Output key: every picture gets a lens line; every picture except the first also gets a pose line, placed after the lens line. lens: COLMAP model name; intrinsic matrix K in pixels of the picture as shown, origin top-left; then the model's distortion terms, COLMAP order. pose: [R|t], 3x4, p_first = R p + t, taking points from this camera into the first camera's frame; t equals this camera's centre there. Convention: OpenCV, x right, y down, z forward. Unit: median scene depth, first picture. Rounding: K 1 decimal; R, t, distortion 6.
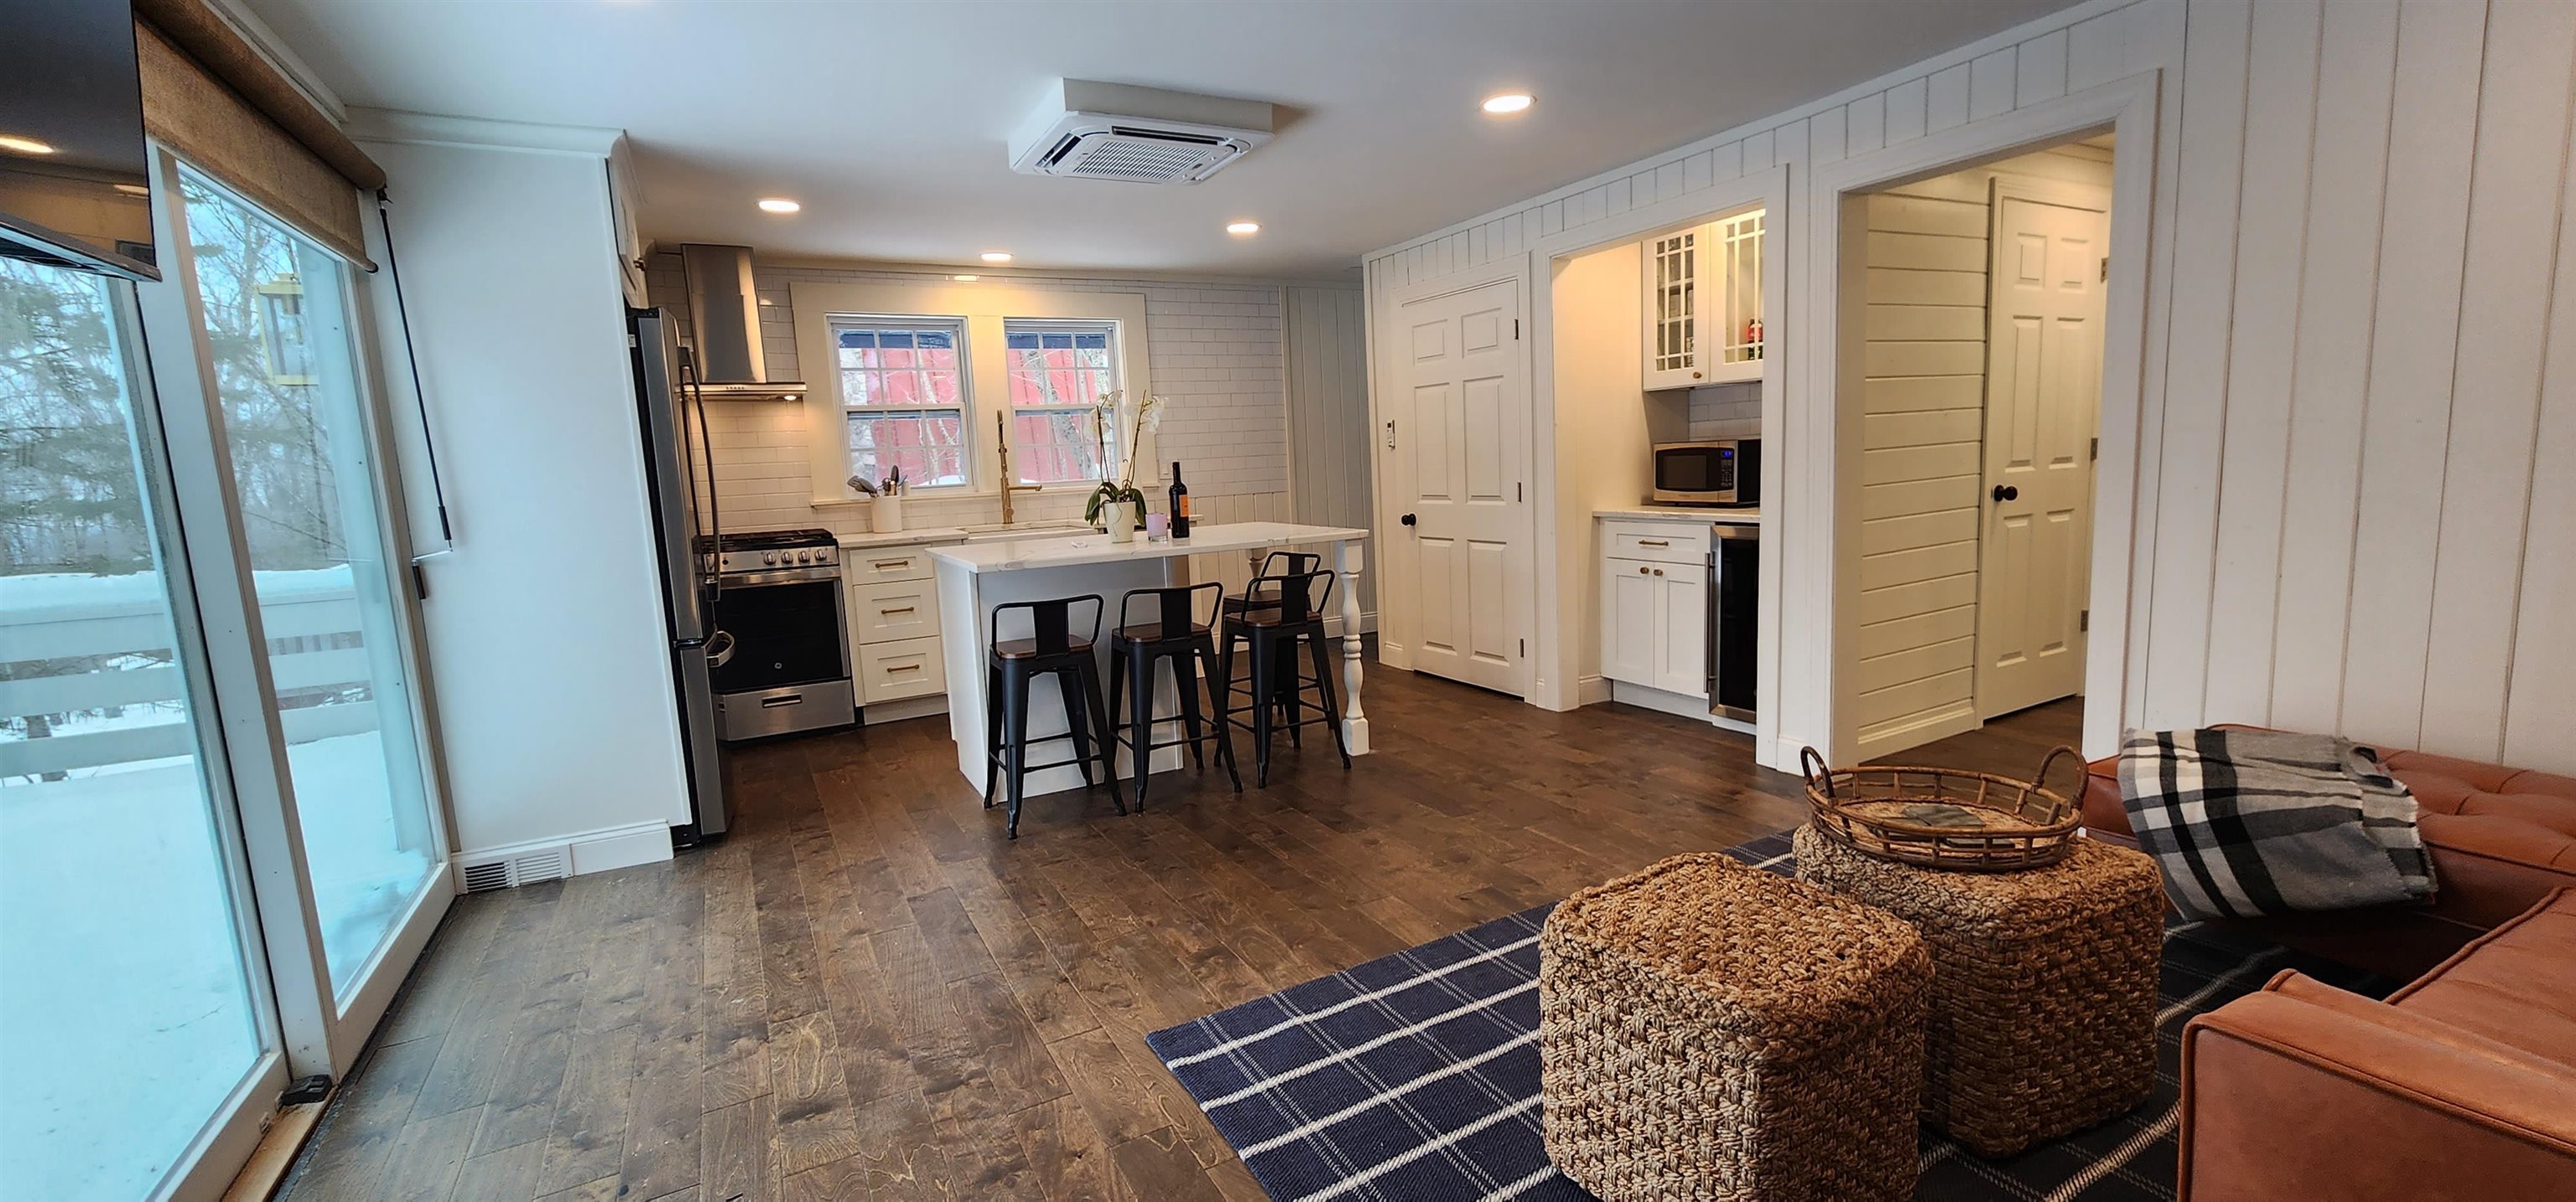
lens RADIAL K [[1055.1, 0, 1288.0], [0, 1055.1, 601.0], [0, 0, 1]] dist [0.000867, 0.000526]
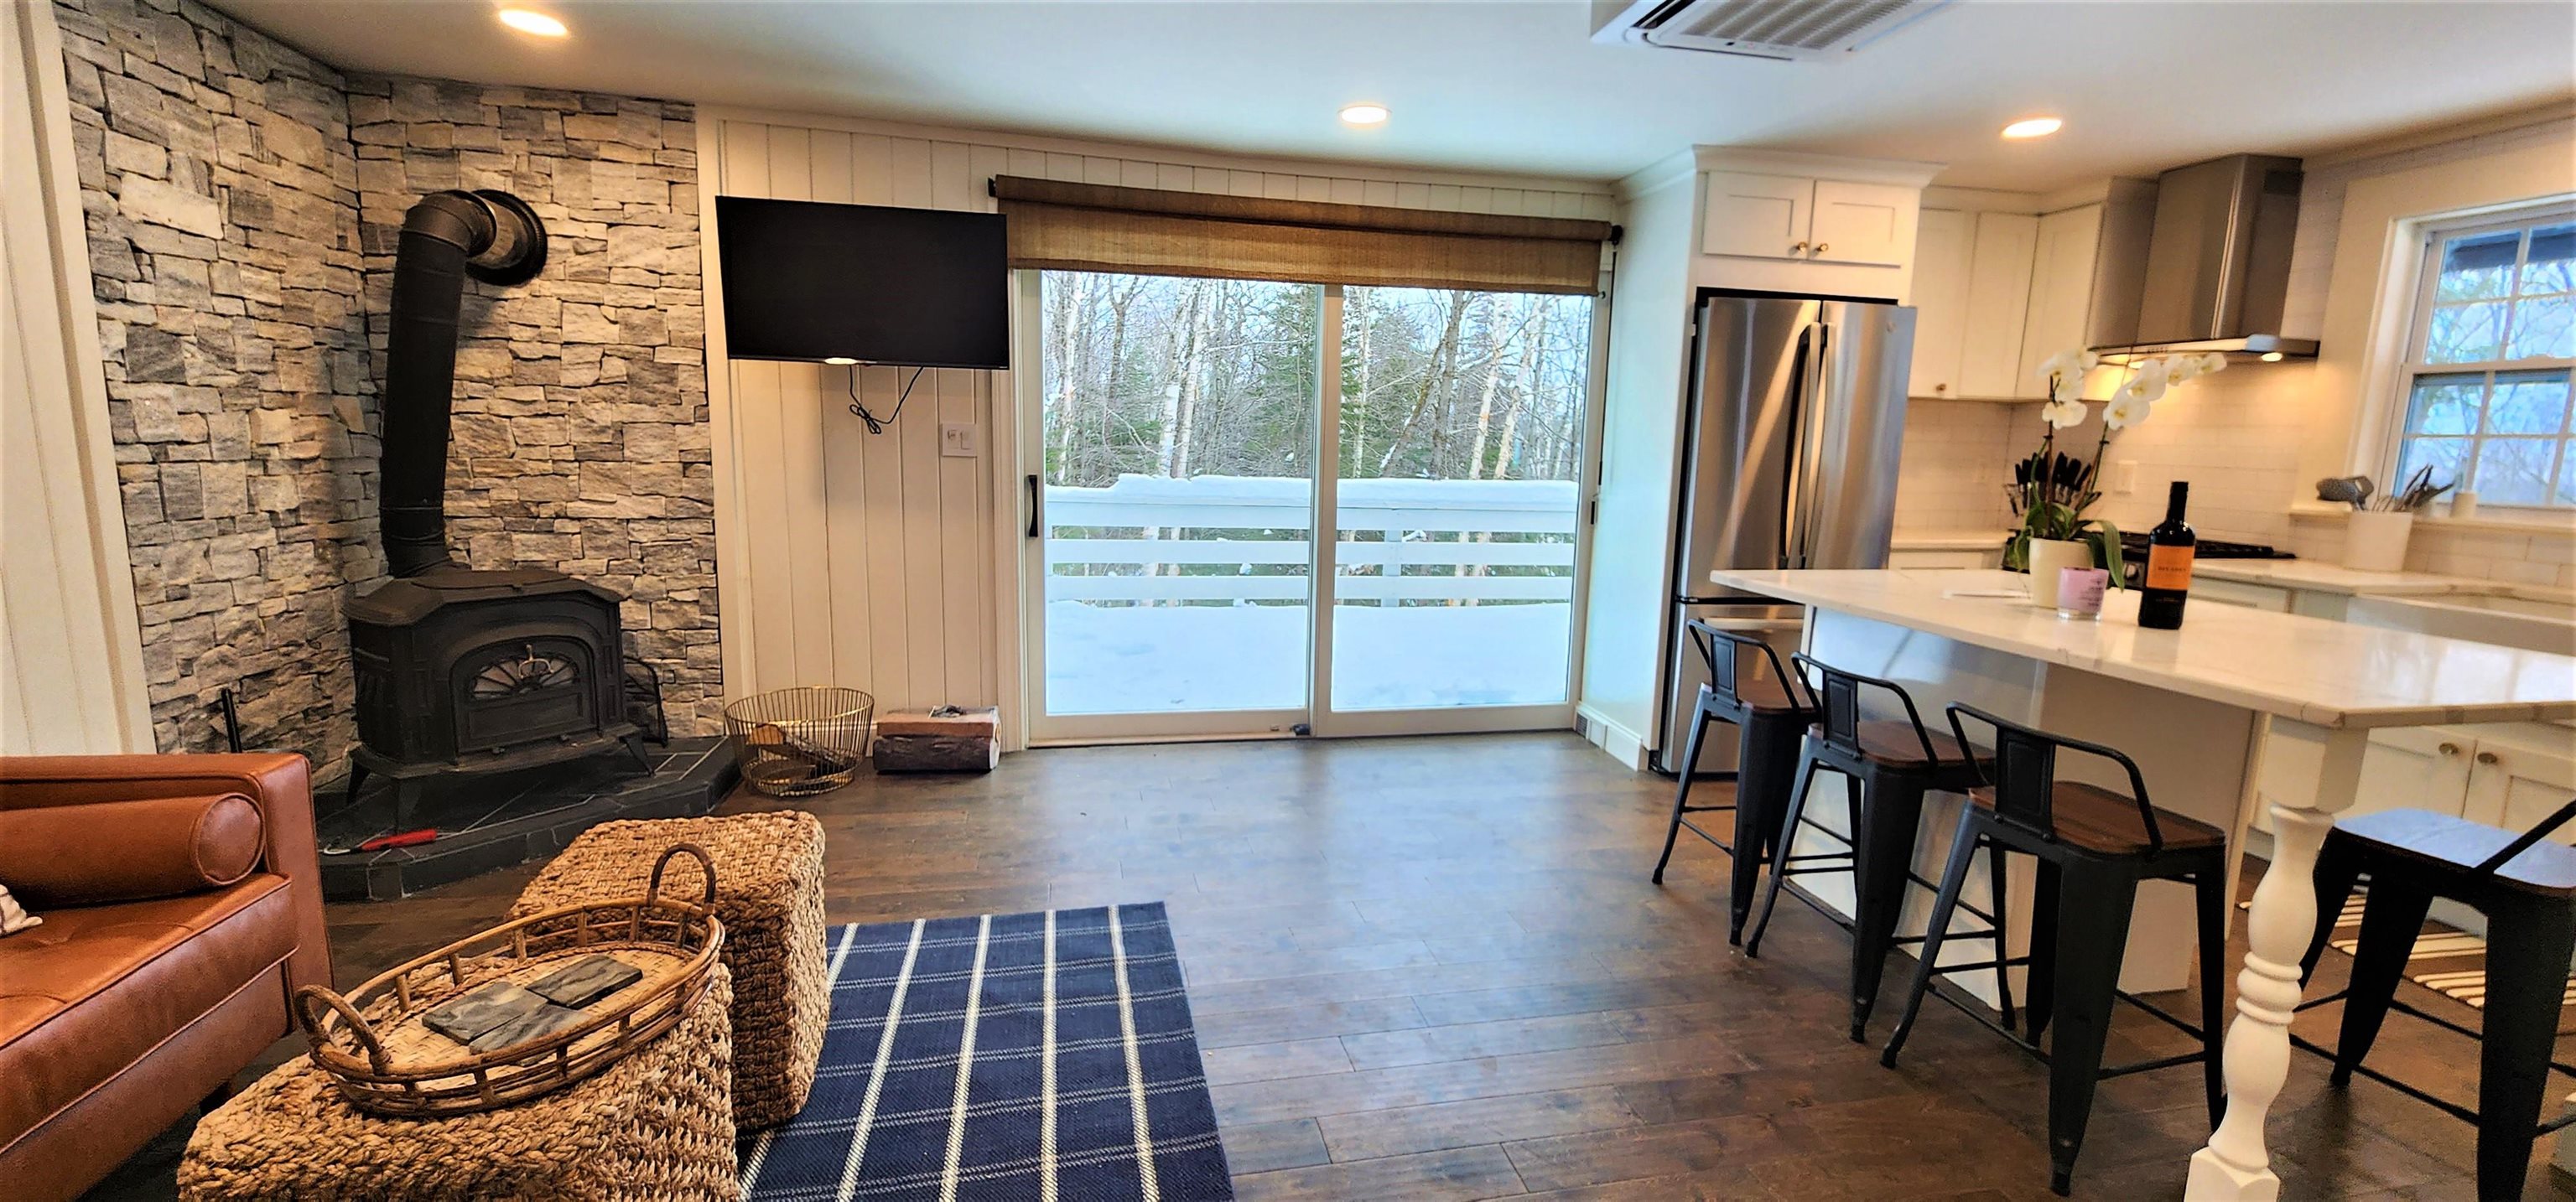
lens RADIAL K [[1069.9, 0, 1296.8], [0, 1069.9, 597.9], [0, 0, 1]] dist [-0.001256, -0.000250]
pose [[-0.264930, 0.194644, -0.944418, 0.621309], [-0.141737, 0.960916, 0.237805, -0.177580], [0.953794, 0.196861, -0.226987, 0.872741]]
